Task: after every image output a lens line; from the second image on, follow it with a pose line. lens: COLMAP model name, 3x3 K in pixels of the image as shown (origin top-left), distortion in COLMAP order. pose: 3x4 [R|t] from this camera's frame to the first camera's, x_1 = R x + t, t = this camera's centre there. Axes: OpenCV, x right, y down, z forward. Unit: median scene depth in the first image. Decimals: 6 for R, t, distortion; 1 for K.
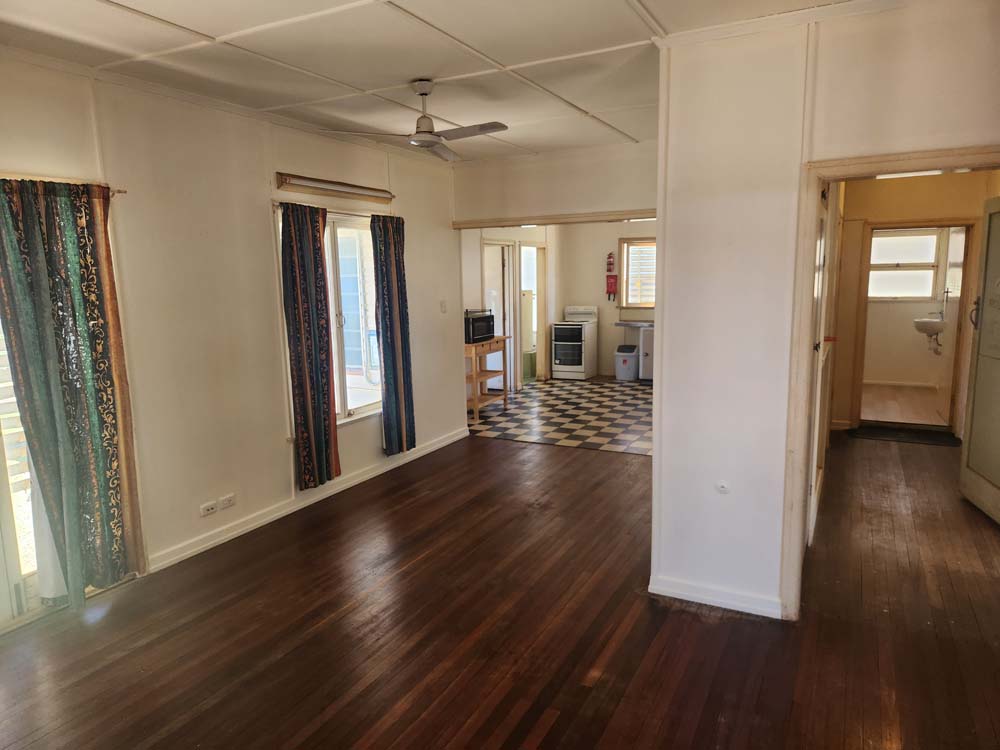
lens RADIAL K [[669.3, 0, 499.3], [0, 669.3, 379.7], [0, 0, 1]] dist [0.063165, -0.043647]
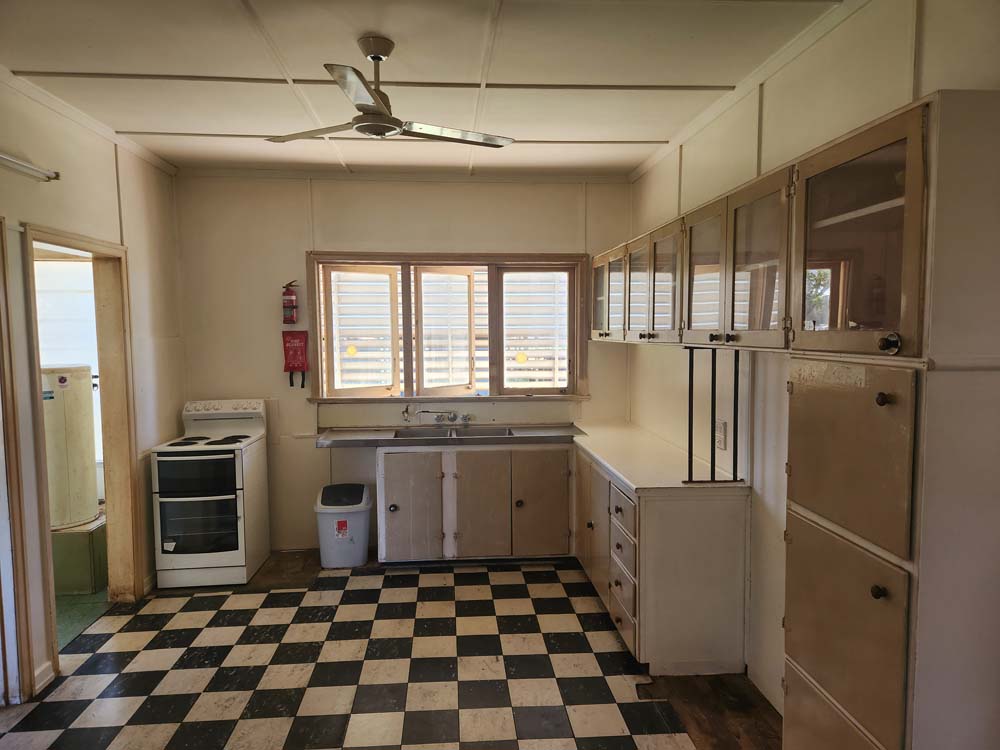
lens RADIAL K [[669.3, 0, 503.0], [0, 669.3, 377.7], [0, 0, 1]] dist [0.063165, -0.043647]
pose [[0.841796, -0.035586, 0.538622, 0.039614], [0.075821, 0.995727, -0.052711, -0.089977], [-0.534445, 0.085211, 0.840897, 0.545933]]
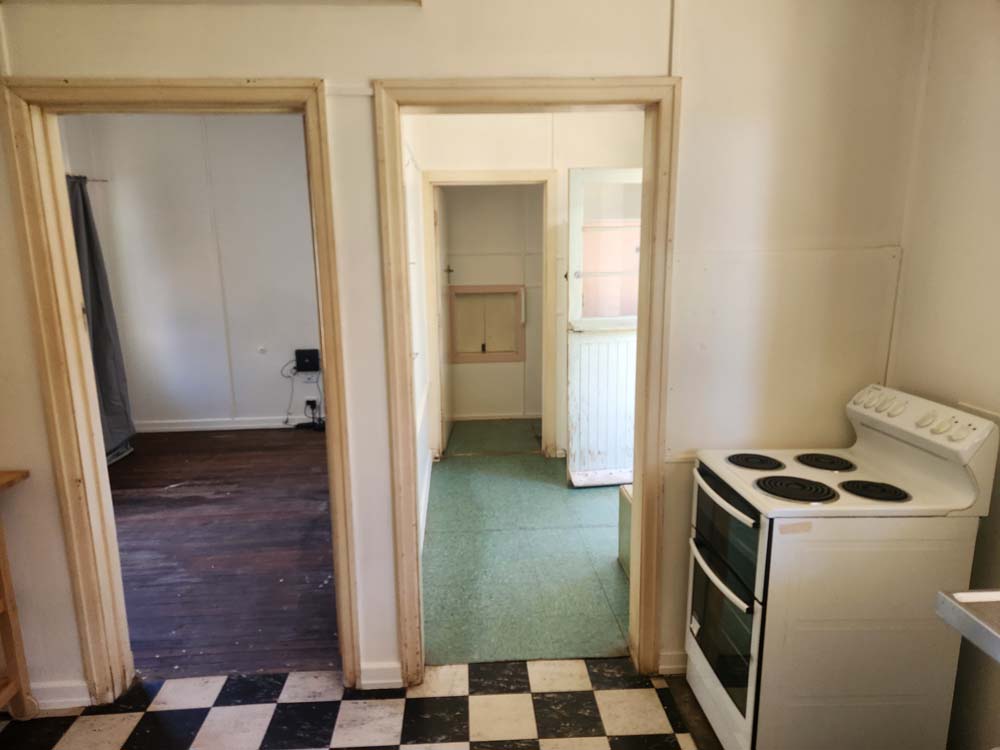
lens RADIAL K [[669.3, 0, 496.6], [0, 669.3, 377.6], [0, 0, 1]] dist [0.063165, -0.043647]
pose [[0.508382, 0.181063, -0.841881, 0.227192], [-0.120263, 0.982992, 0.138790, -0.131631], [0.852693, 0.030689, 0.521511, 0.819285]]
